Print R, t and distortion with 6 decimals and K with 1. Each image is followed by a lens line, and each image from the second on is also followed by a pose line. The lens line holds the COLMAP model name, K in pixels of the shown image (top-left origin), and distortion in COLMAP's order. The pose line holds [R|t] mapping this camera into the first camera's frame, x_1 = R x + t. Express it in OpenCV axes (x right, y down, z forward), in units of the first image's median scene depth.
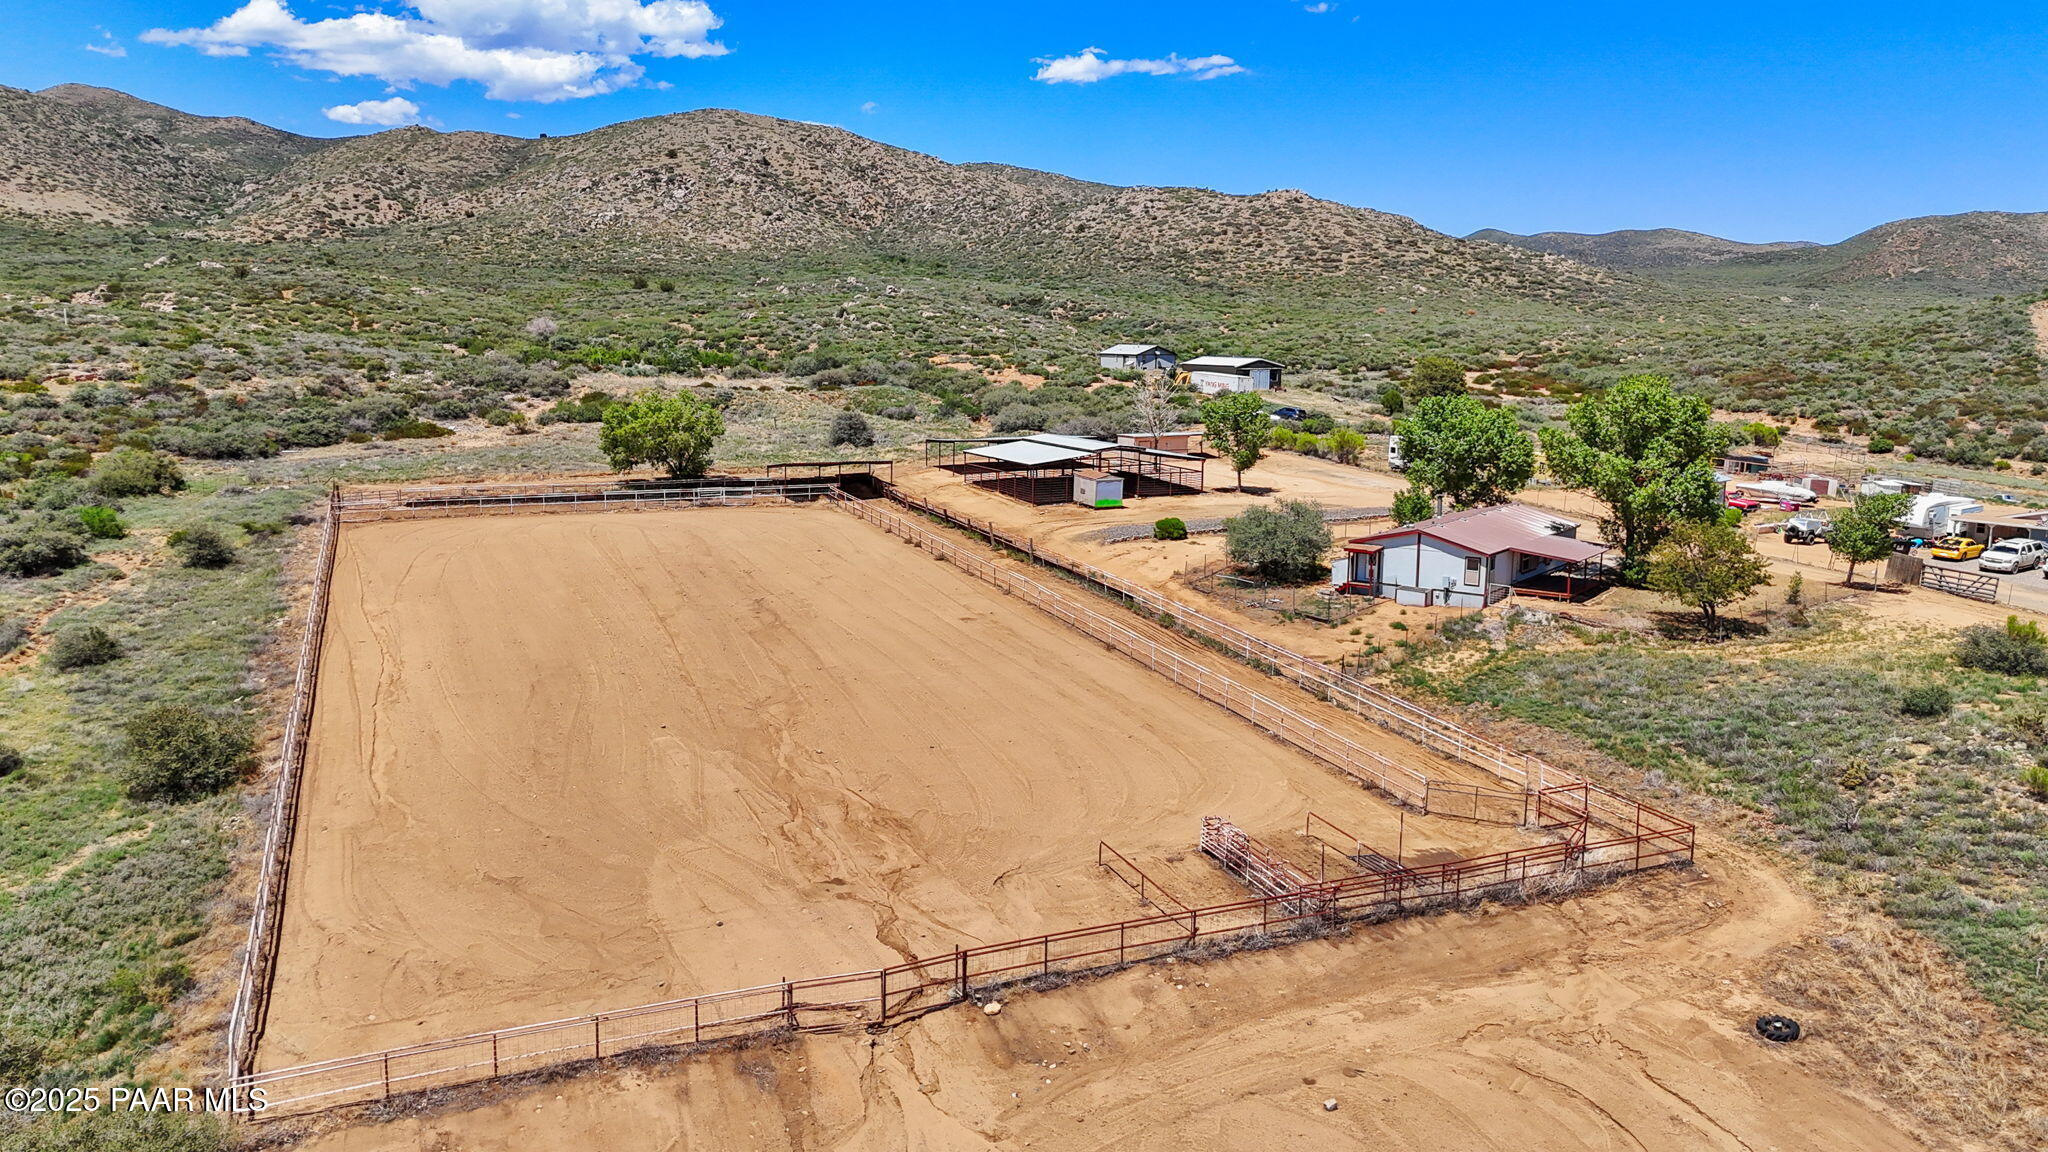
lens RADIAL K [[1512.9, 0, 1024.0], [0, 1512.9, 576.0], [0, 0, 1]] dist [0.010245, 0.002246]
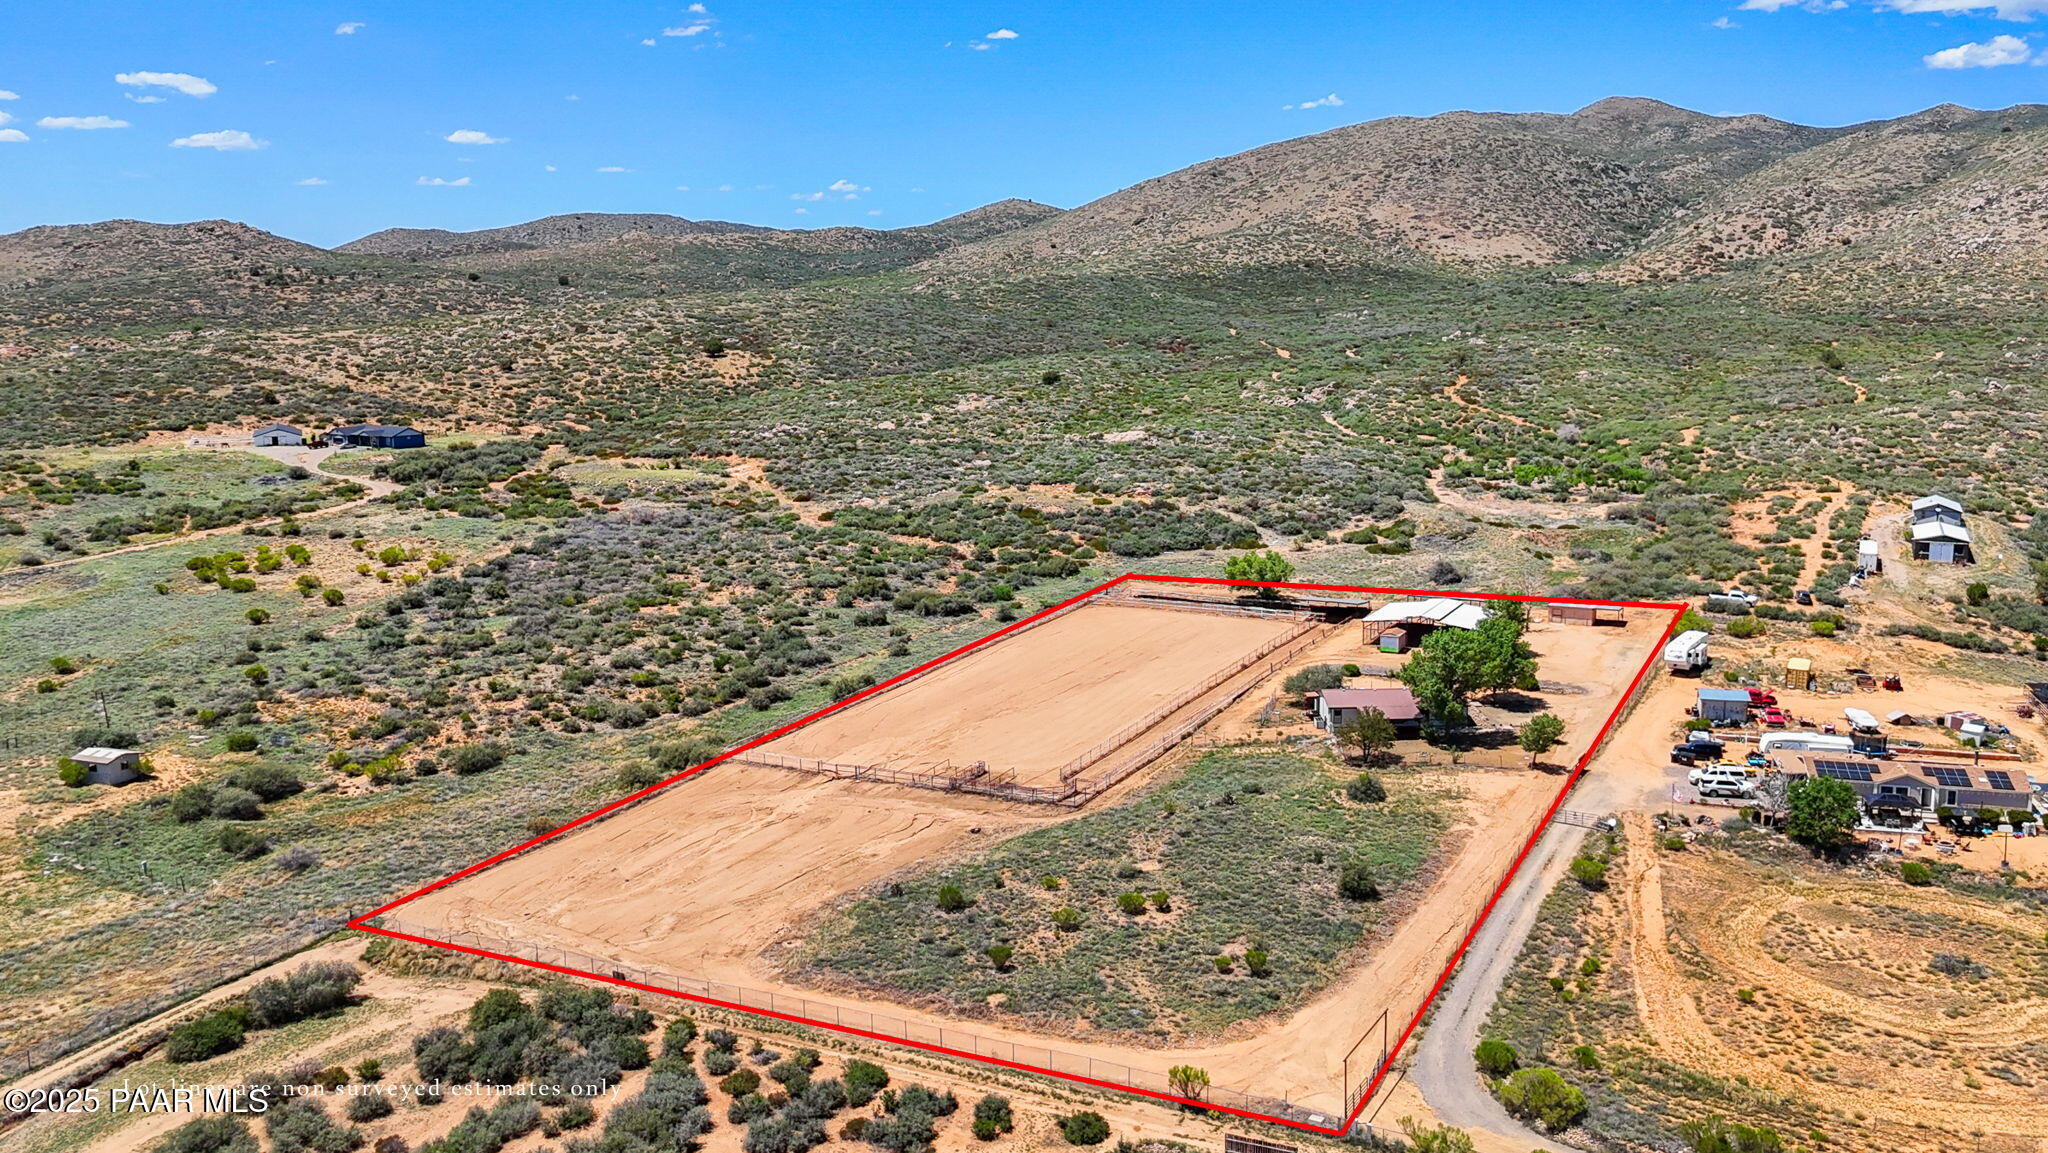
lens RADIAL K [[1512.9, 0, 1024.0], [0, 1512.9, 576.5], [0, 0, 1]] dist [0.010245, 0.002246]
pose [[0.640304, 0.108980, -0.760352, 1.502019], [-0.113710, 0.992426, 0.046485, -0.225144], [0.759659, 0.056695, 0.647846, -0.596452]]
